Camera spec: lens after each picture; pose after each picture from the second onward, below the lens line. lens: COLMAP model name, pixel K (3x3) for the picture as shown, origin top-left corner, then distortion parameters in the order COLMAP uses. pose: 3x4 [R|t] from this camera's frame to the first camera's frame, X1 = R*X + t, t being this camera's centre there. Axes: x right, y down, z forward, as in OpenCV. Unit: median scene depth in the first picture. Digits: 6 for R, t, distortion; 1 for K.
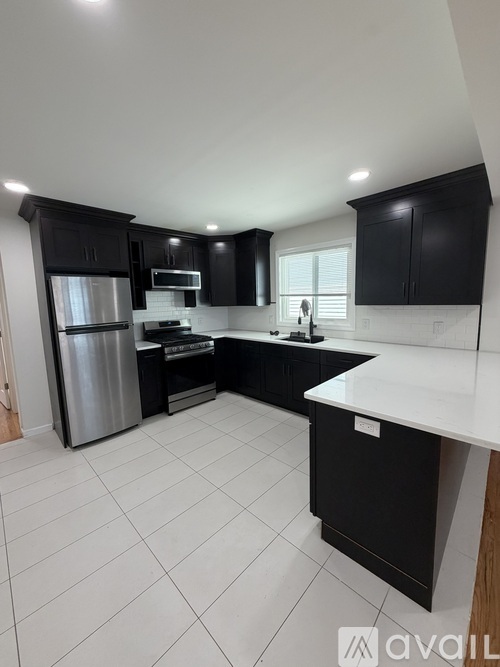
lens RADIAL K [[264.2, 0, 252.2], [0, 264.2, 332.0], [0, 0, 1]] dist [-0.000080, -0.000399]
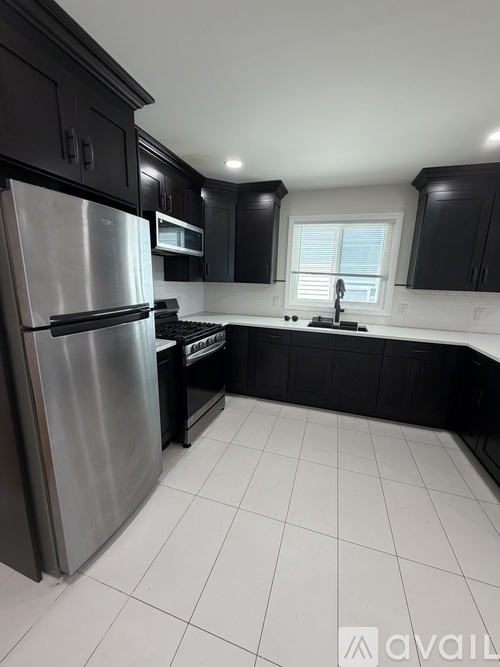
lens RADIAL K [[264.2, 0, 252.6], [0, 264.2, 332.2], [0, 0, 1]] dist [-0.000080, -0.000399]
pose [[0.892920, -0.036092, 0.448766, -0.427463], [-0.000974, 0.996624, 0.082092, -0.022055], [-0.450214, -0.073739, 0.889871, 0.344014]]
